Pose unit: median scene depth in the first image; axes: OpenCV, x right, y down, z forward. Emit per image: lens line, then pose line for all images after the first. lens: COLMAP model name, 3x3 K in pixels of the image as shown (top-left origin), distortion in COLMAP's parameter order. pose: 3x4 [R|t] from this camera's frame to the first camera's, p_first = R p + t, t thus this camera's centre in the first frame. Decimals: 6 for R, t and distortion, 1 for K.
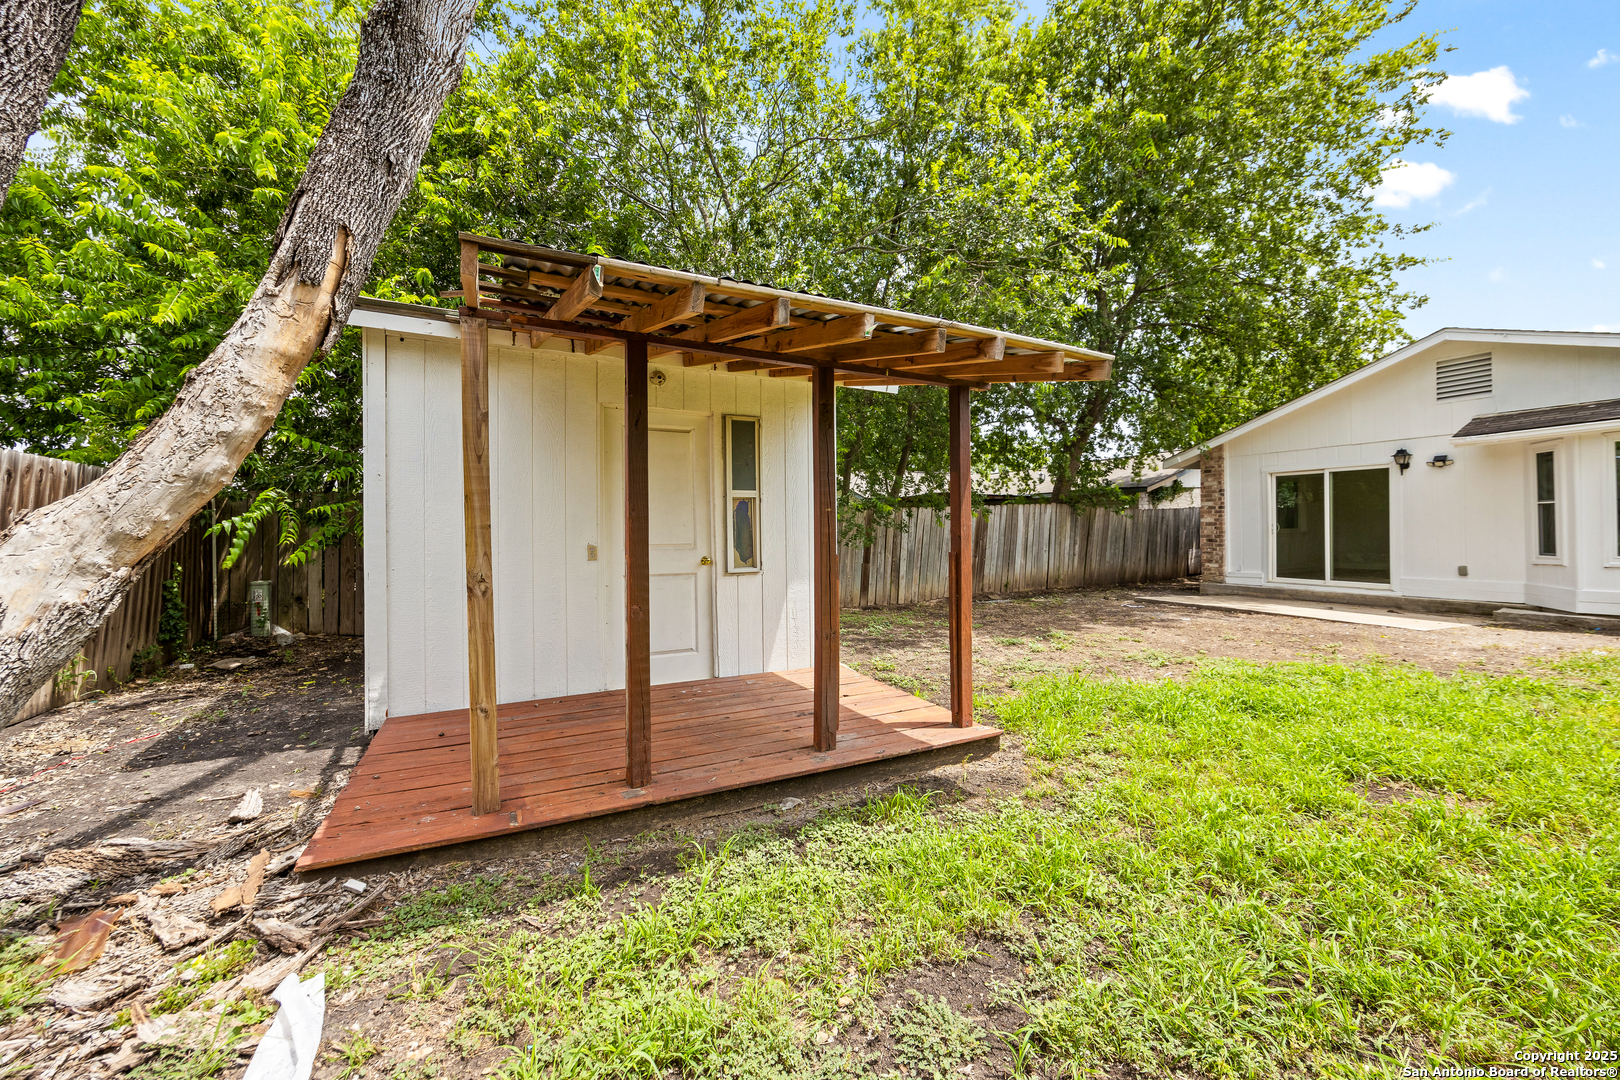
lens RADIAL K [[633.4, 0, 811.8], [0, 633.4, 536.7], [0, 0, 1]] dist [-0.001020, -0.000023]
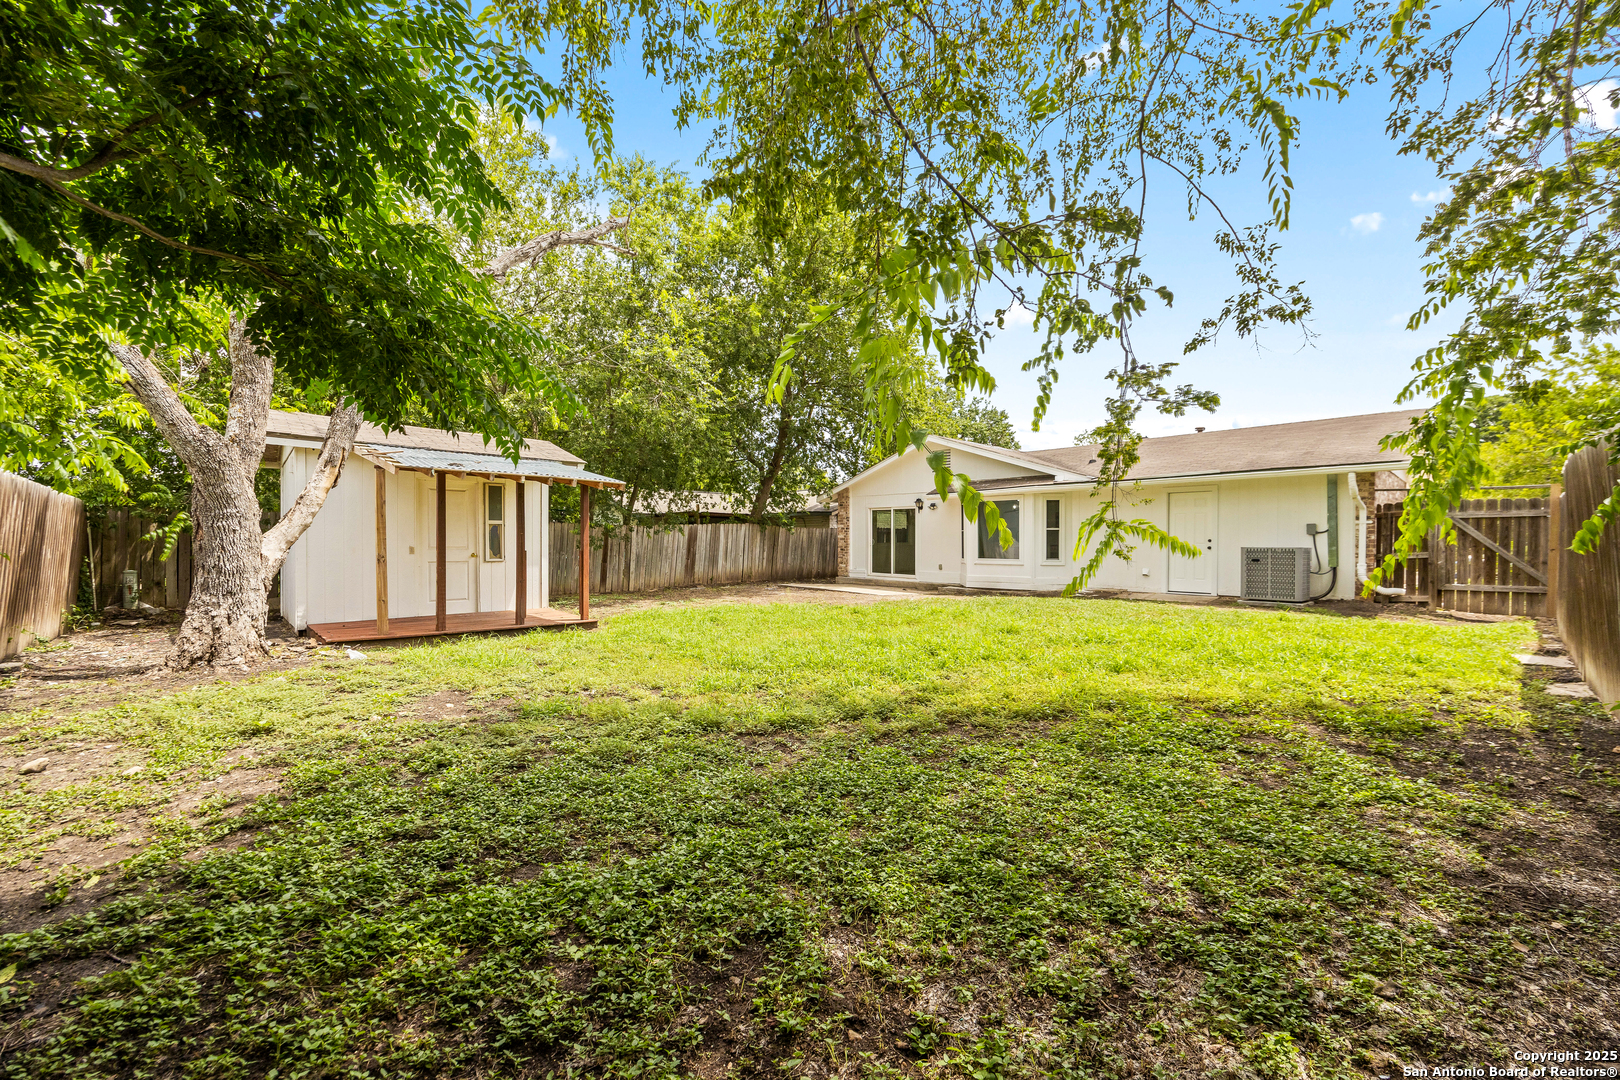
lens RADIAL K [[633.4, 0, 805.1], [0, 633.4, 549.1], [0, 0, 1]] dist [-0.001020, -0.000023]
pose [[0.956316, 0.011223, 0.292118, 0.109210], [-0.013364, 0.999896, 0.005335, -0.002584], [-0.292028, -0.009006, 0.956367, -0.535866]]
